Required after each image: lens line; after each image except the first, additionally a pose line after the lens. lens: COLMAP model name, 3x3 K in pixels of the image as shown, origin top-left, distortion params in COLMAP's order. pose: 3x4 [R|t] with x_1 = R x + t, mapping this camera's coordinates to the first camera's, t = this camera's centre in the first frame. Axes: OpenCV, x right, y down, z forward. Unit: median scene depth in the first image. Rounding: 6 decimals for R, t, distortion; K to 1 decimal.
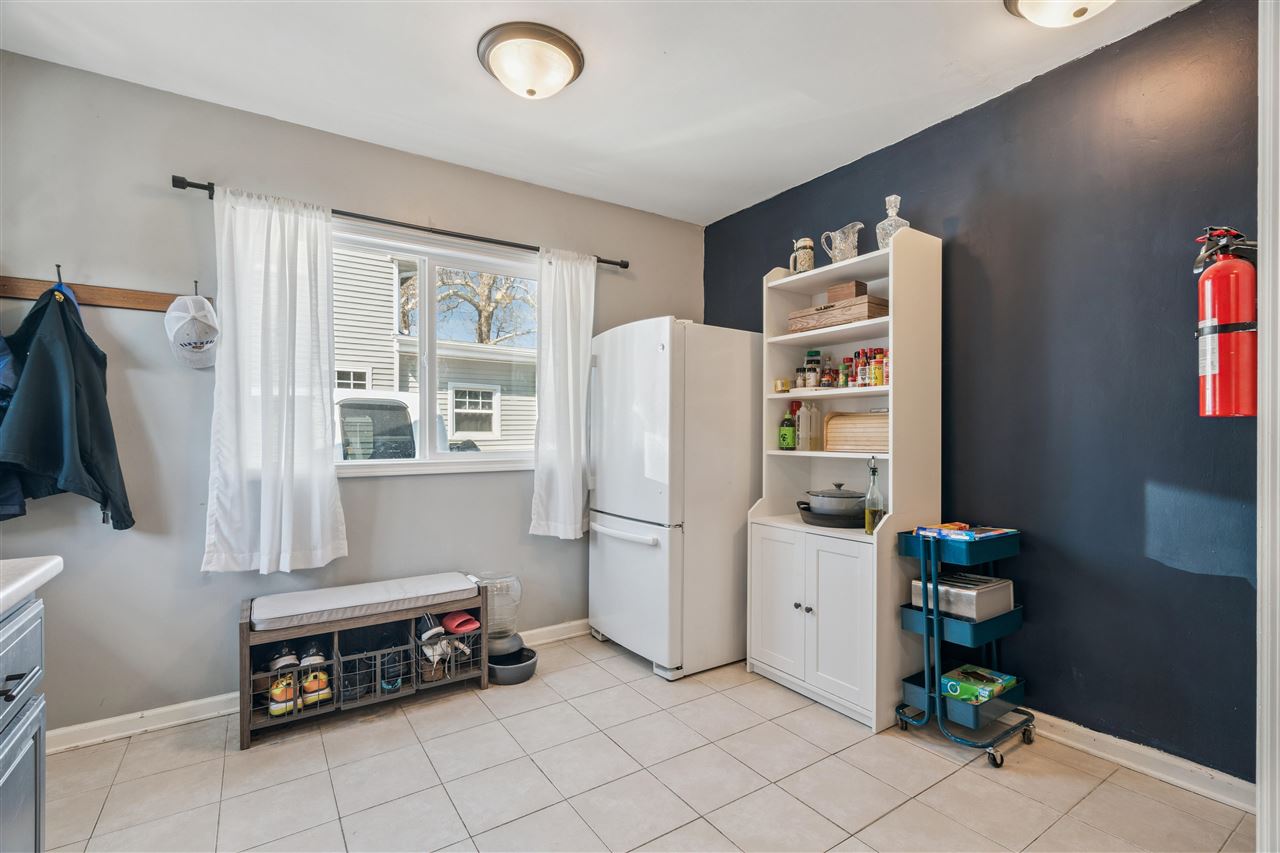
lens RADIAL K [[577.3, 0, 639.5], [0, 577.3, 433.1], [0, 0, 1]] dist [-0.000923, 0.000037]
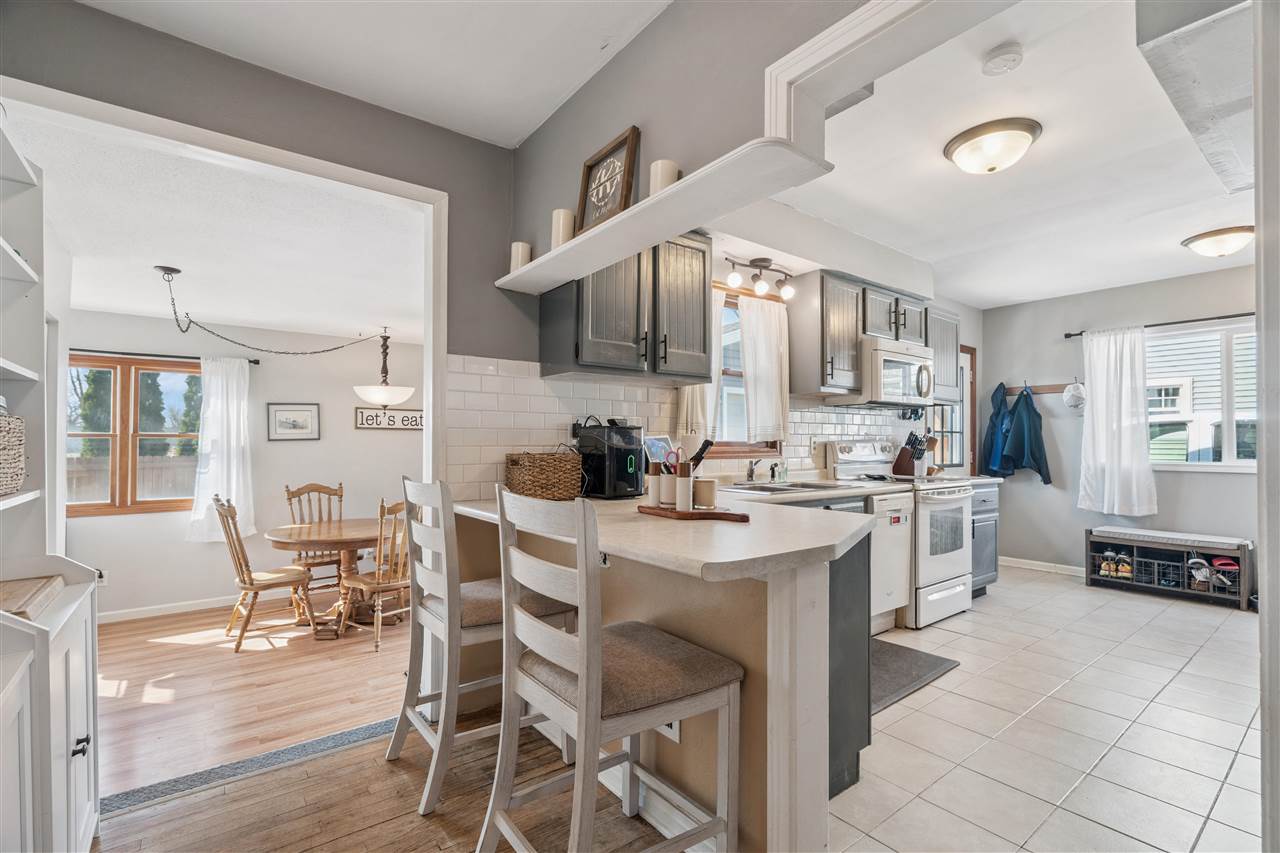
lens RADIAL K [[577.3, 0, 639.5], [0, 577.3, 433.1], [0, 0, 1]] dist [-0.000923, 0.000037]
pose [[0.070470, -0.015004, -0.997401, 1.281080], [-0.004377, 0.999873, -0.015350, -0.005230], [0.997504, 0.005447, 0.070395, -0.803998]]
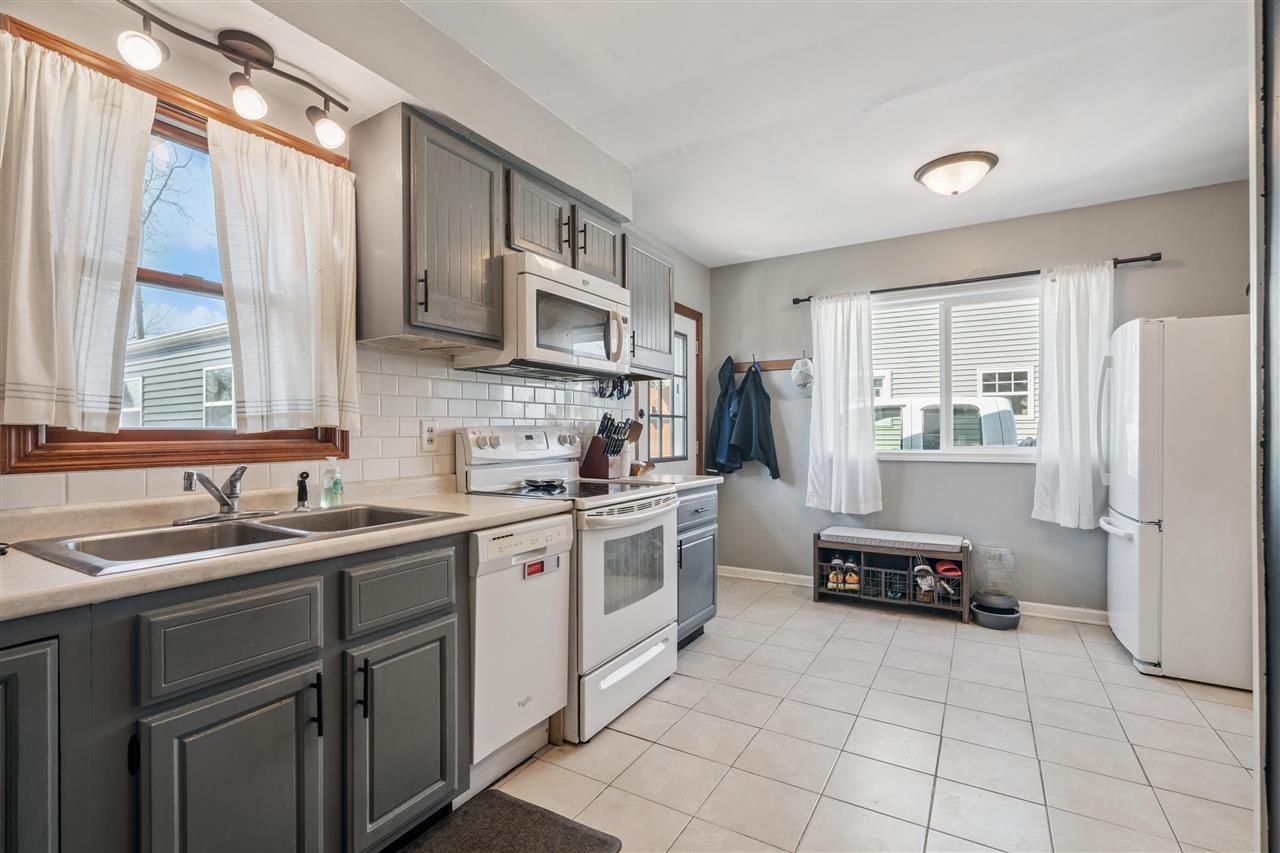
lens RADIAL K [[583.9, 0, 640.0], [0, 583.9, 426.5], [0, 0, 1]] dist [-0.002258, -0.000085]
pose [[0.428676, -0.008023, -0.903422, 0.688523], [0.002520, 0.999967, -0.007685, -0.004197], [0.903455, 0.001017, 0.428683, -0.283313]]
